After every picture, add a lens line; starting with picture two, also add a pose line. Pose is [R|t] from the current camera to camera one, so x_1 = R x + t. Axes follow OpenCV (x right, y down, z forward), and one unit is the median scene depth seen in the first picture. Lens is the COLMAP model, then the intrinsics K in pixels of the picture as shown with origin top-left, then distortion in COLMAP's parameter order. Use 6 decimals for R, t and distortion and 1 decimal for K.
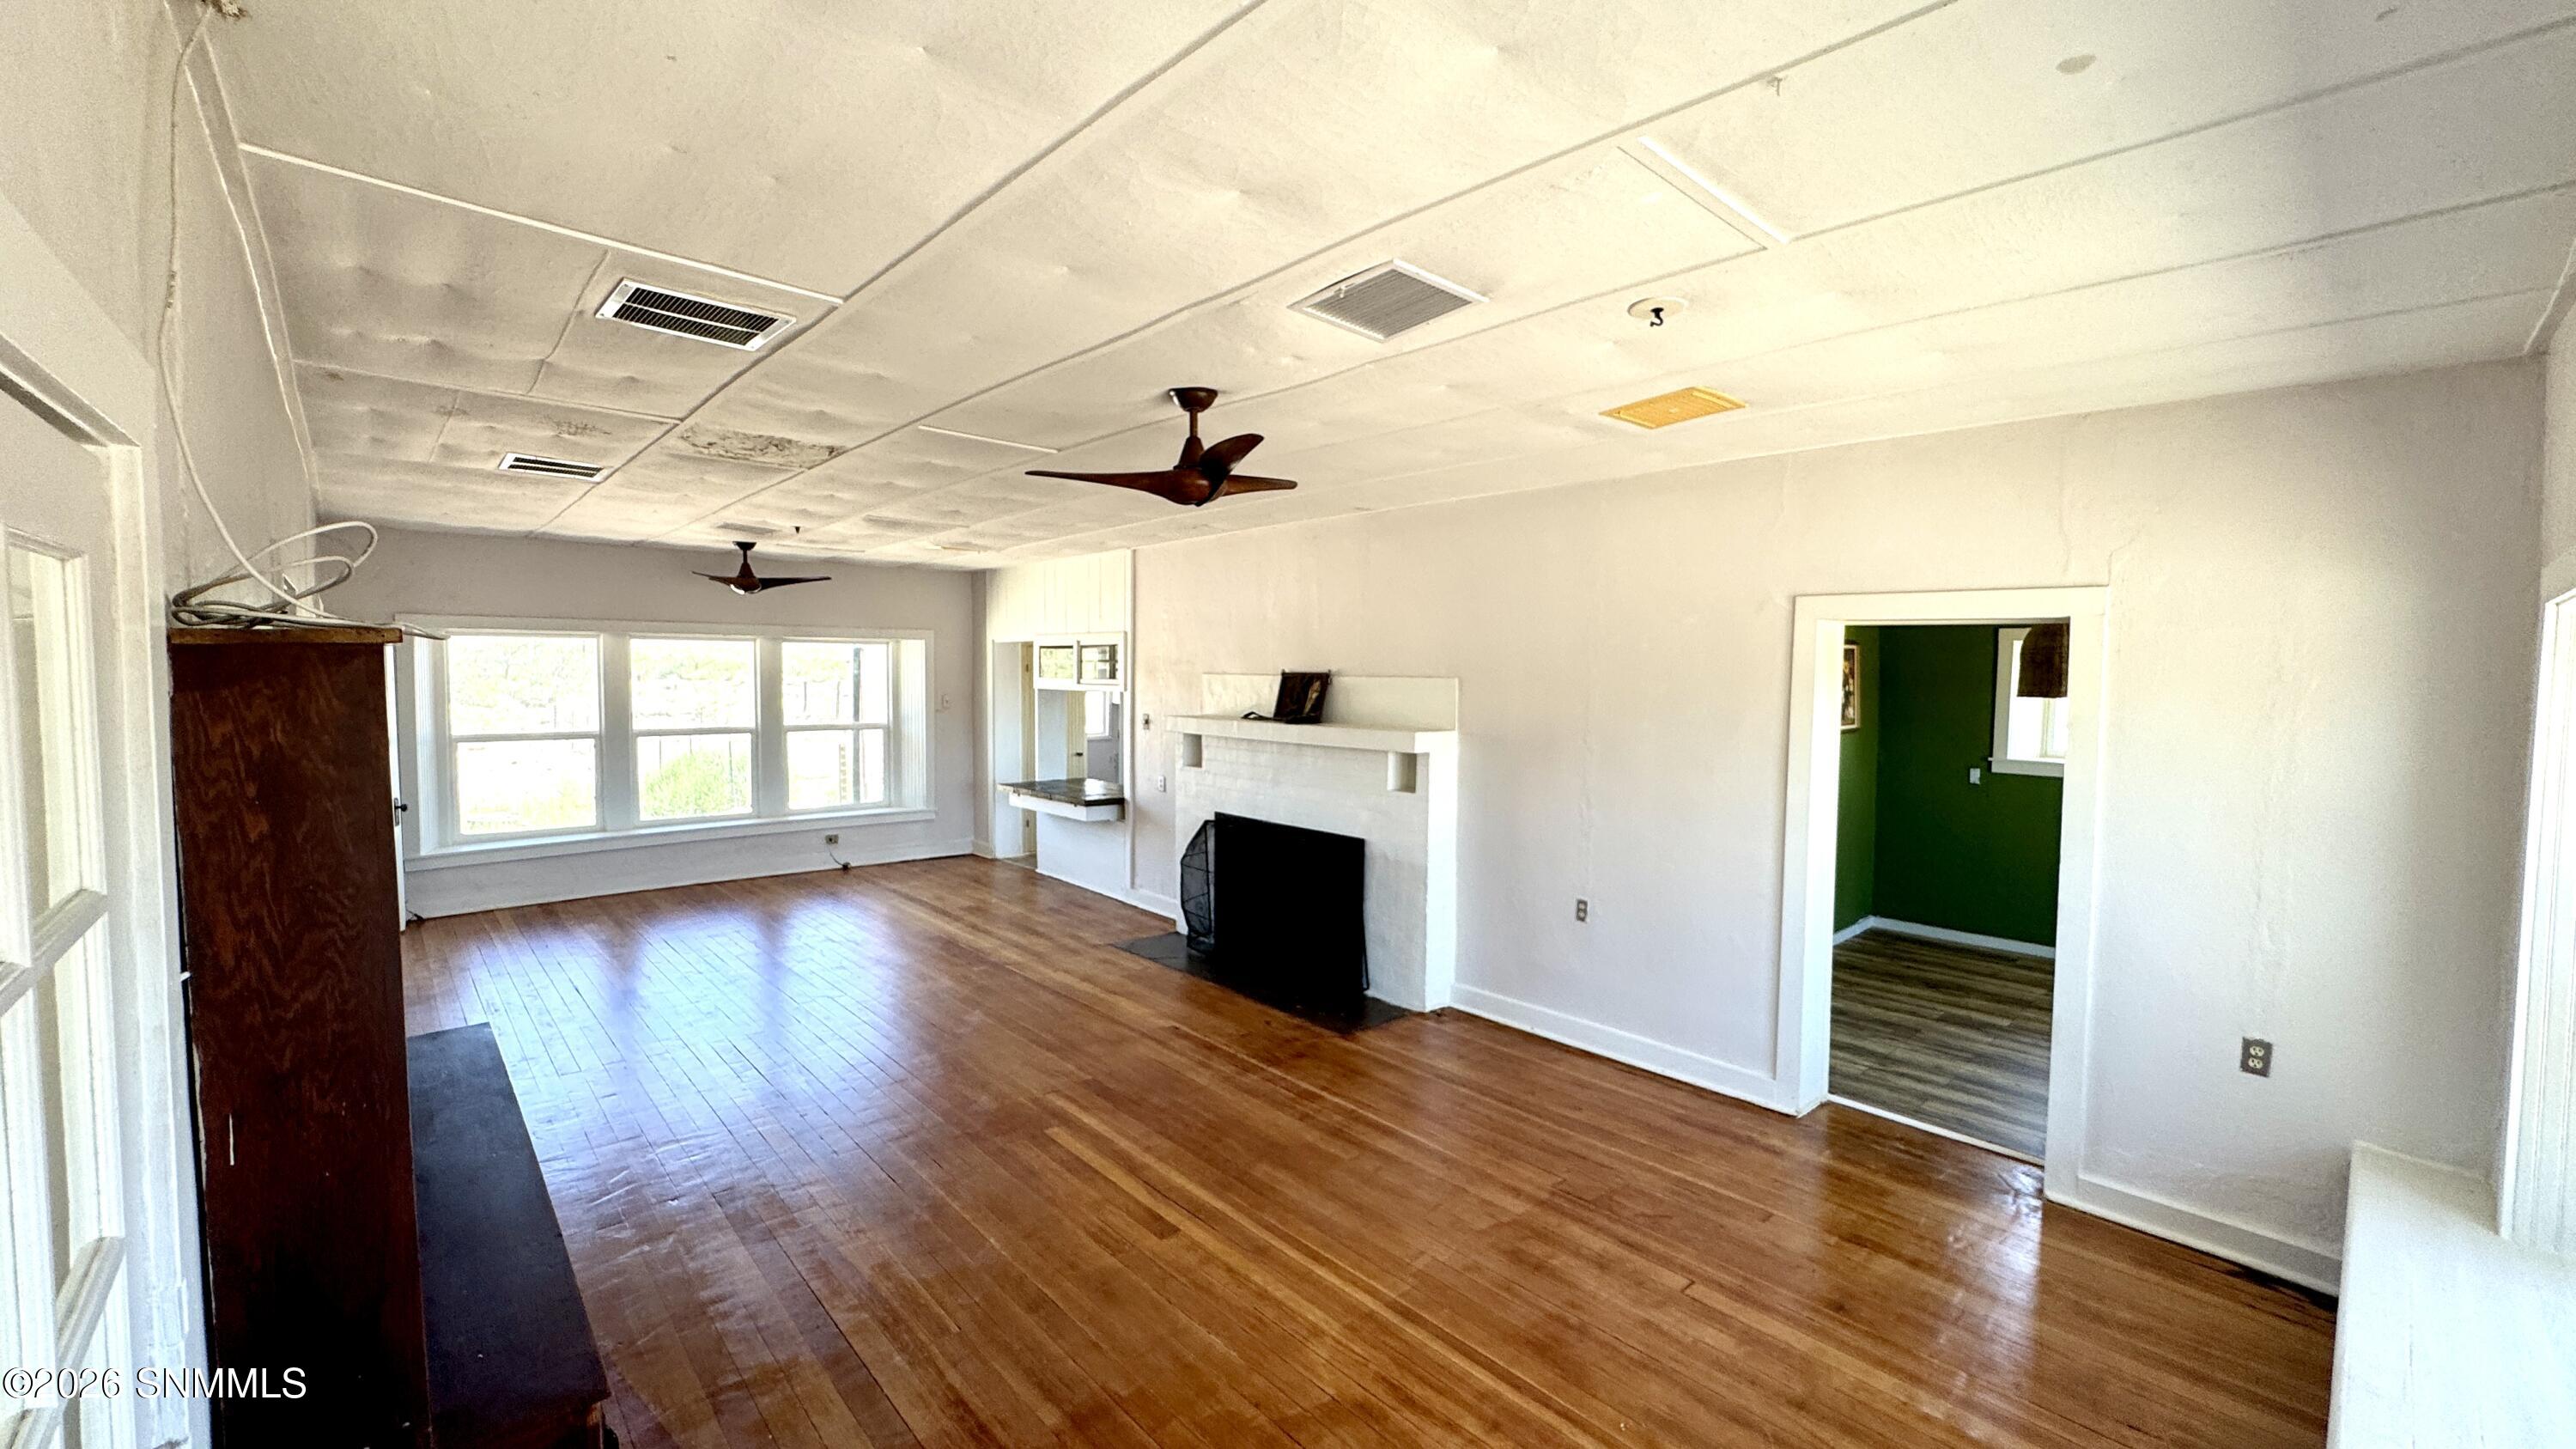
lens RADIAL K [[1021.7, 0, 1292.2], [0, 1021.7, 723.6], [0, 0, 1]] dist [-0.006841, -0.000071]
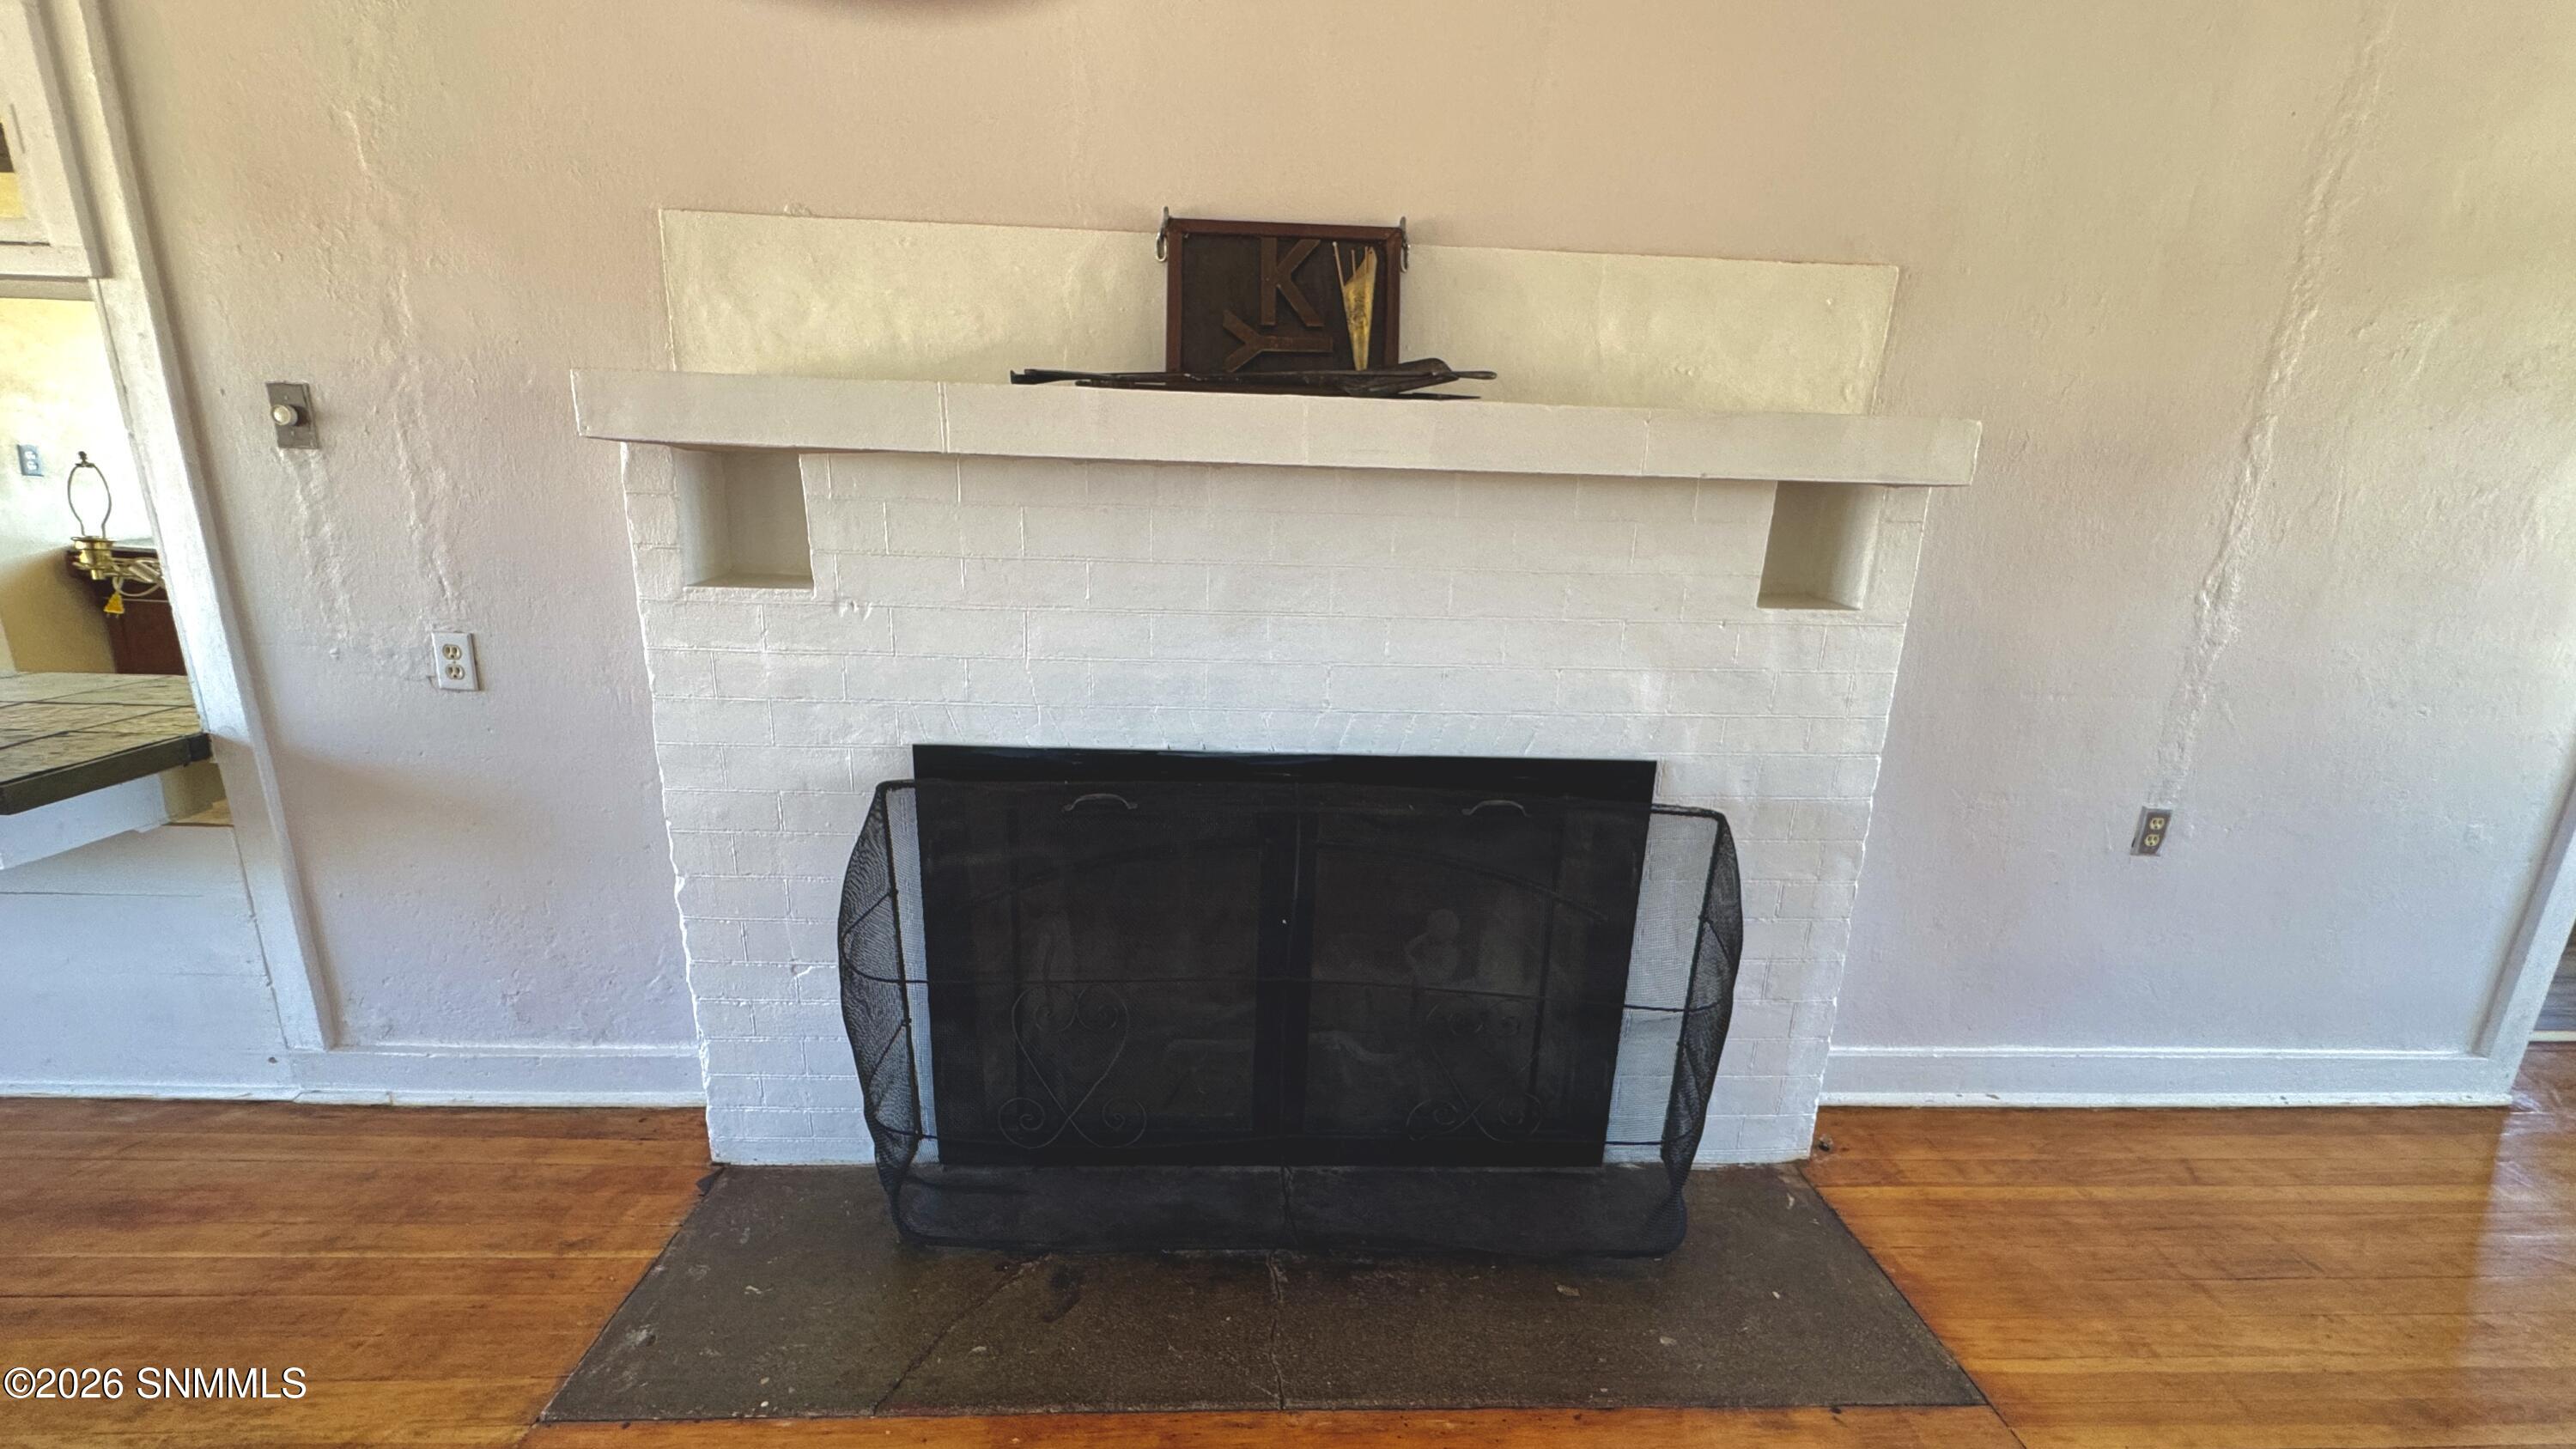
lens RADIAL K [[1021.7, 0, 1284.8], [0, 1021.7, 726.7], [0, 0, 1]] dist [-0.006841, -0.000071]
pose [[0.635879, -0.182863, 0.749813, -0.218195], [0.014337, 0.974157, 0.225418, 0.022718], [-0.771656, -0.132588, 0.622067, 0.768217]]
